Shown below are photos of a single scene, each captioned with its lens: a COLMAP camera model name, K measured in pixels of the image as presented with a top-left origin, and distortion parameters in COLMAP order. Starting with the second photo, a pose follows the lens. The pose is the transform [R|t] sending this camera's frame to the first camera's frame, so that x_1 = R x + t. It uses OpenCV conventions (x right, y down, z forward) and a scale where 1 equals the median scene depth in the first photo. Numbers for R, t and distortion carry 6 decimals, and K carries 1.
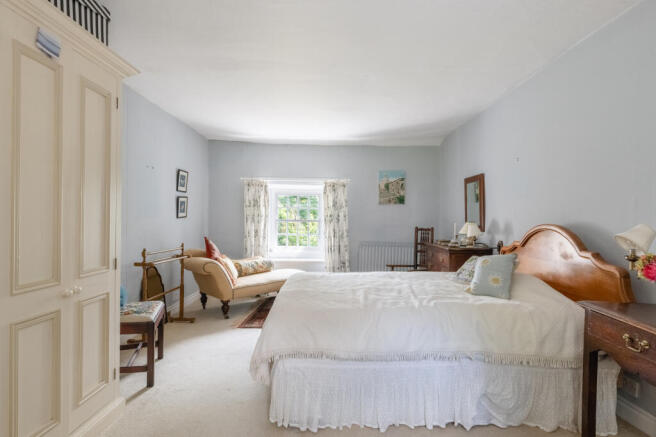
lens RADIAL K [[355.1, 0, 328.9], [0, 355.1, 220.1], [0, 0, 1]] dist [-0.001826, 0.000264]
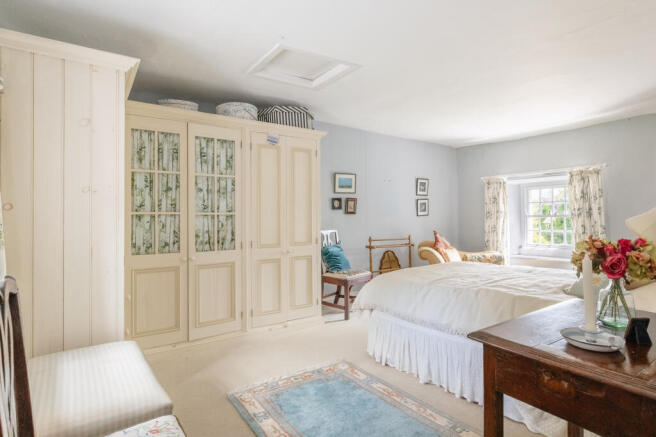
lens RADIAL K [[355.1, 0, 330.4], [0, 355.1, 219.2], [0, 0, 1]] dist [-0.001826, 0.000264]
pose [[0.548963, -0.018754, -0.835636, 0.400740], [0.014706, 0.999810, -0.012778, 0.014426], [0.835718, -0.005274, 0.549134, 0.021128]]
